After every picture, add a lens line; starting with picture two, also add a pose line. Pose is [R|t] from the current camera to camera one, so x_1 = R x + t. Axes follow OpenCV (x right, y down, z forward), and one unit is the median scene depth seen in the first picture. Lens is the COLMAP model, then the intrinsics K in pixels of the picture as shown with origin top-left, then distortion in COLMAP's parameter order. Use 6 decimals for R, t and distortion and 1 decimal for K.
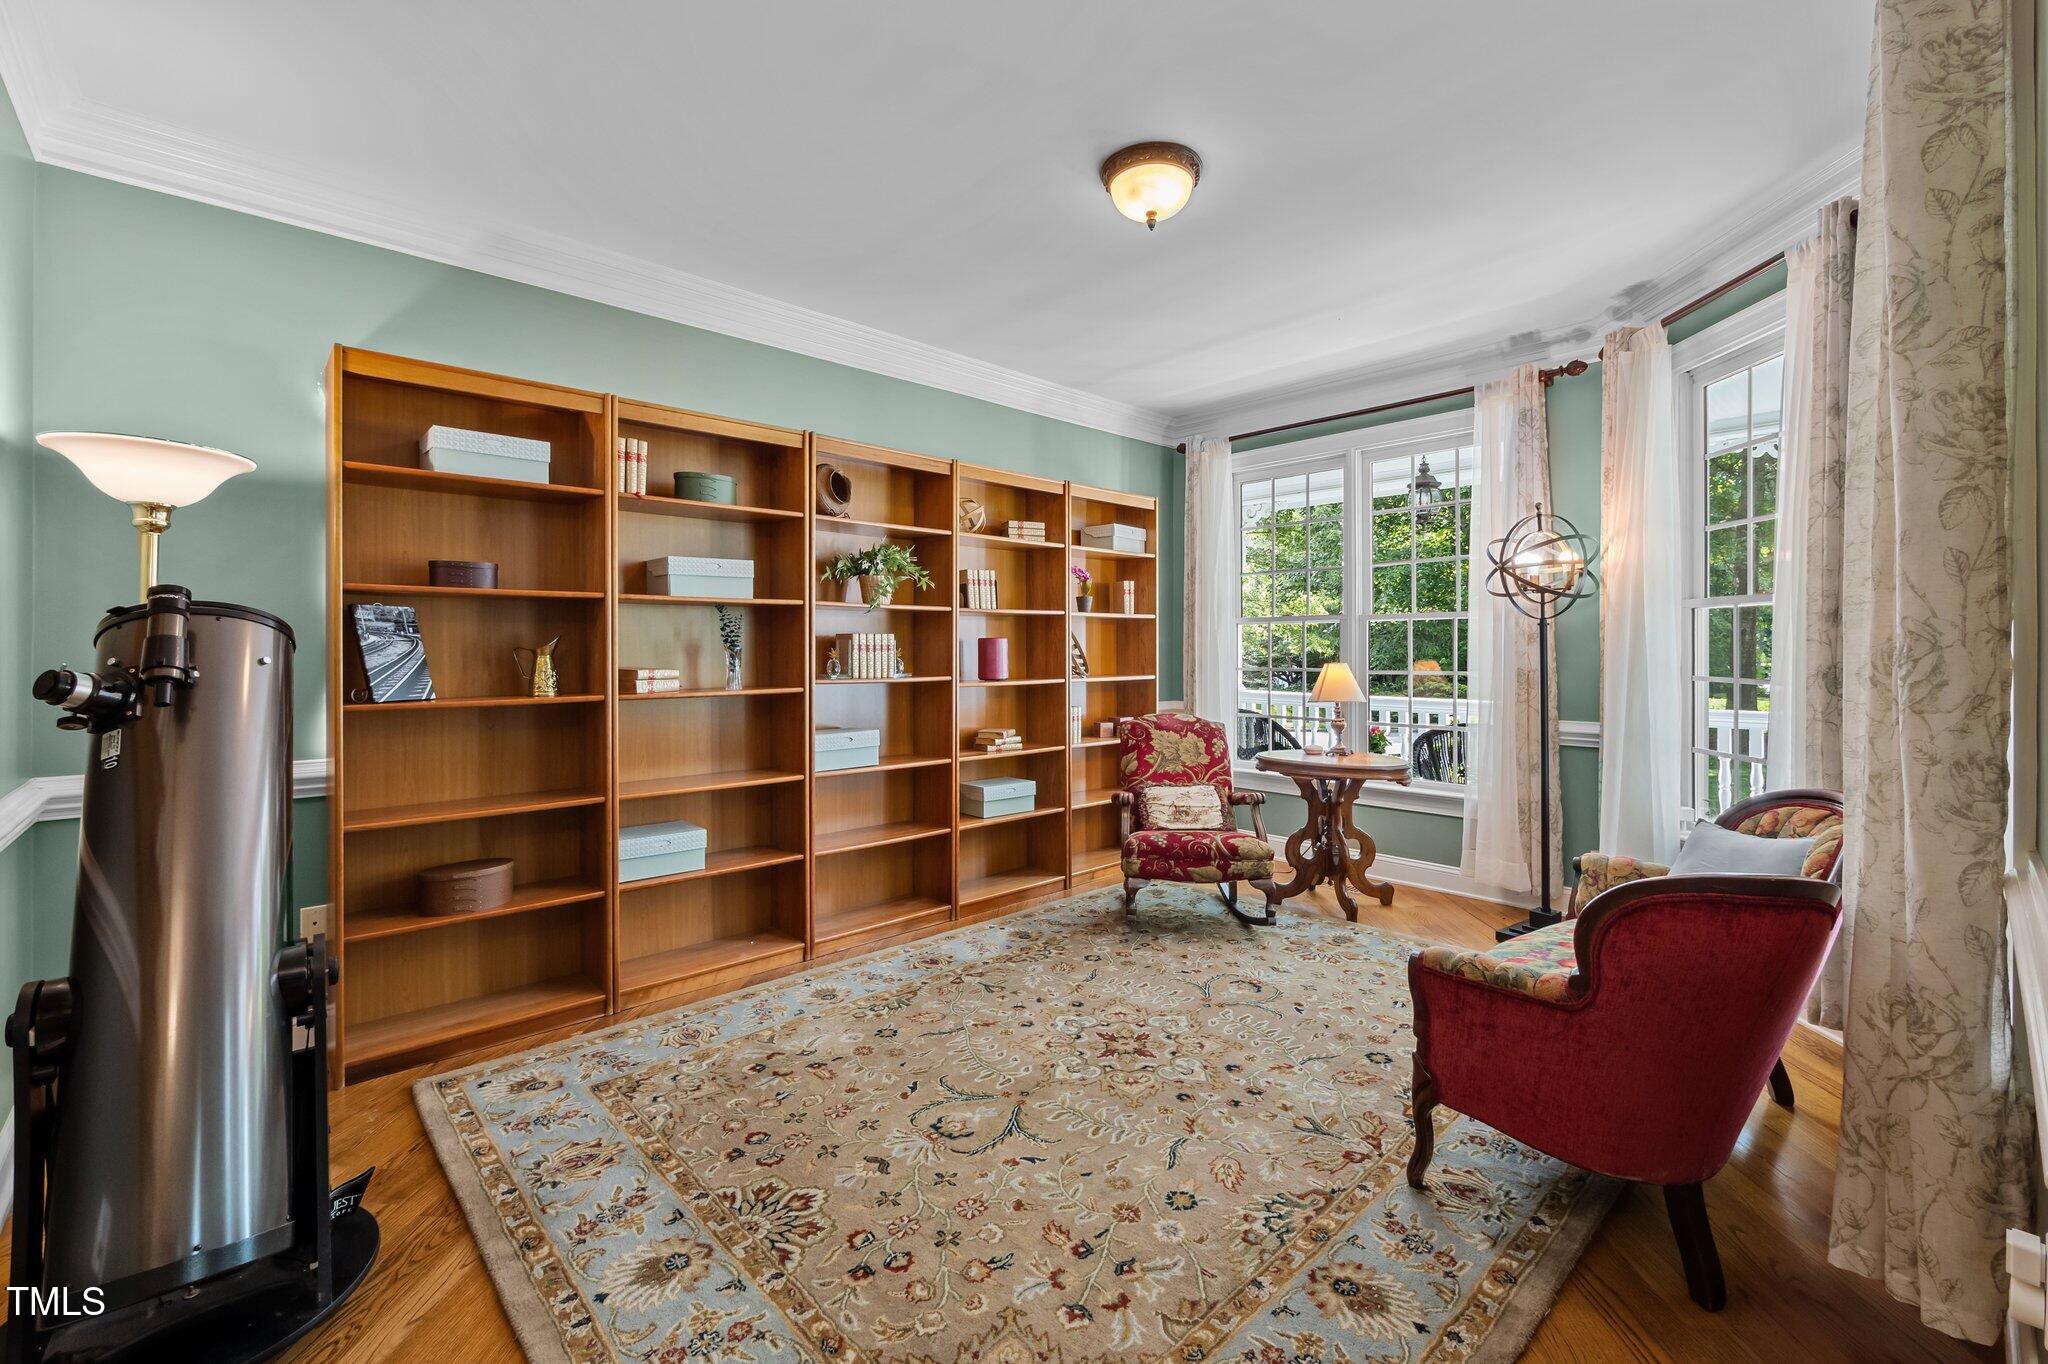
lens RADIAL K [[865.4, 0, 1025.9], [0, 865.4, 656.2], [0, 0, 1]] dist [-0.000702, -0.002860]
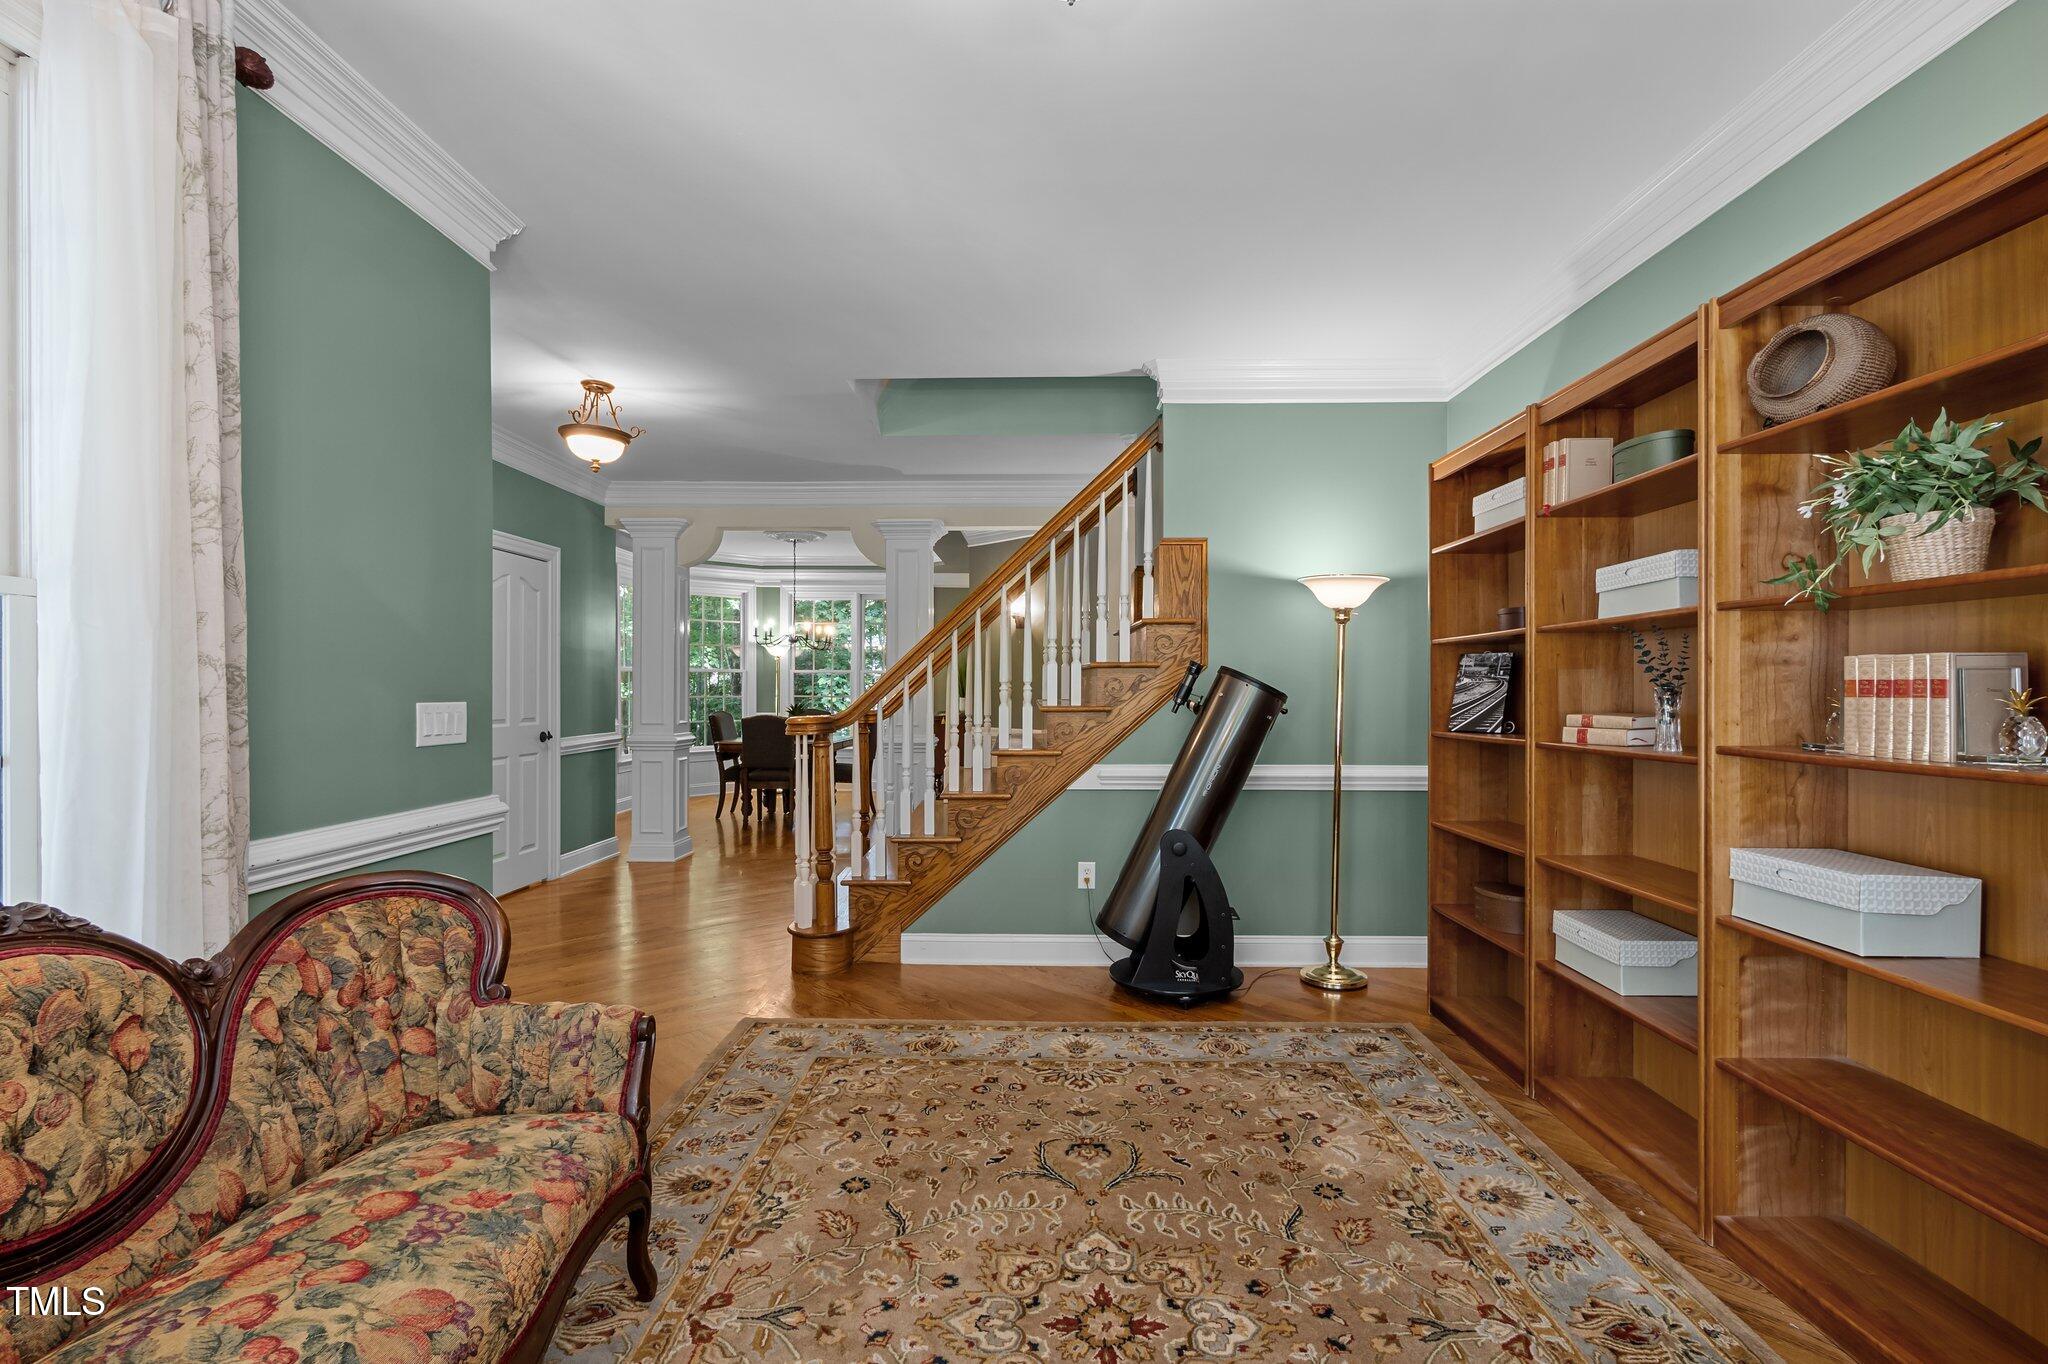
lens RADIAL K [[921.8, 0, 1024.0], [0, 921.8, 682.0], [0, 0, 1]] dist [0.001004, -0.000023]
pose [[-0.694074, -0.004654, -0.719889, 0.575802], [-0.004929, 0.999986, -0.001712, -0.011402], [0.719887, 0.002360, -0.694087, 1.284304]]
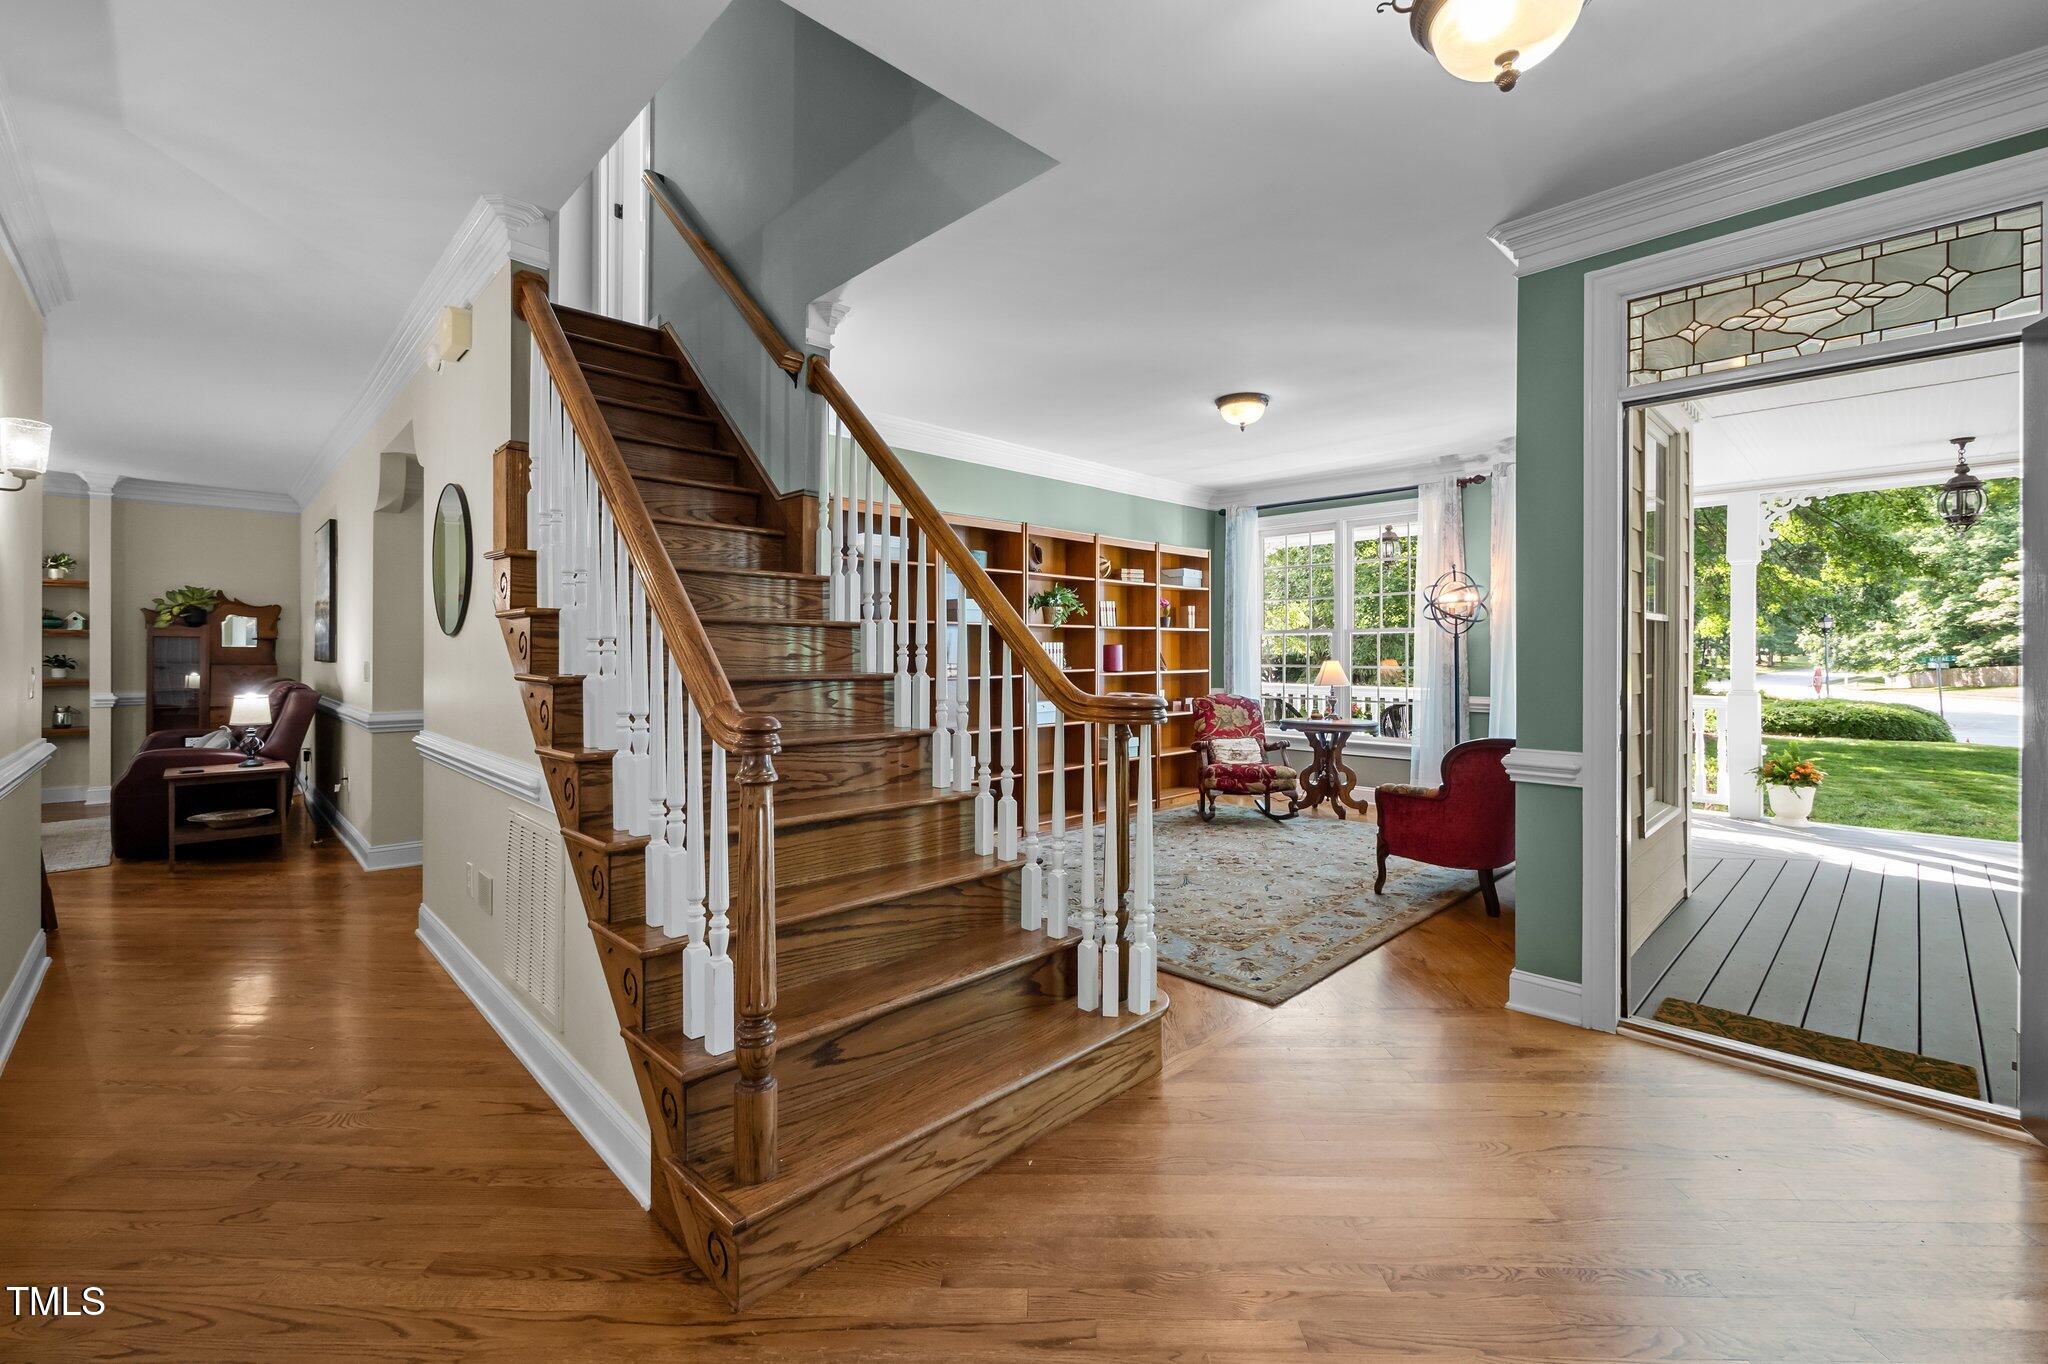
lens RADIAL K [[869.4, 0, 1022.7], [0, 869.4, 660.6], [0, 0, 1]] dist [0.001020, 0.000073]
pose [[0.999689, -0.000869, 0.024926, -0.345425], [0.000798, 0.999996, 0.002844, 0.003803], [-0.024928, -0.002823, 0.999685, -0.807534]]
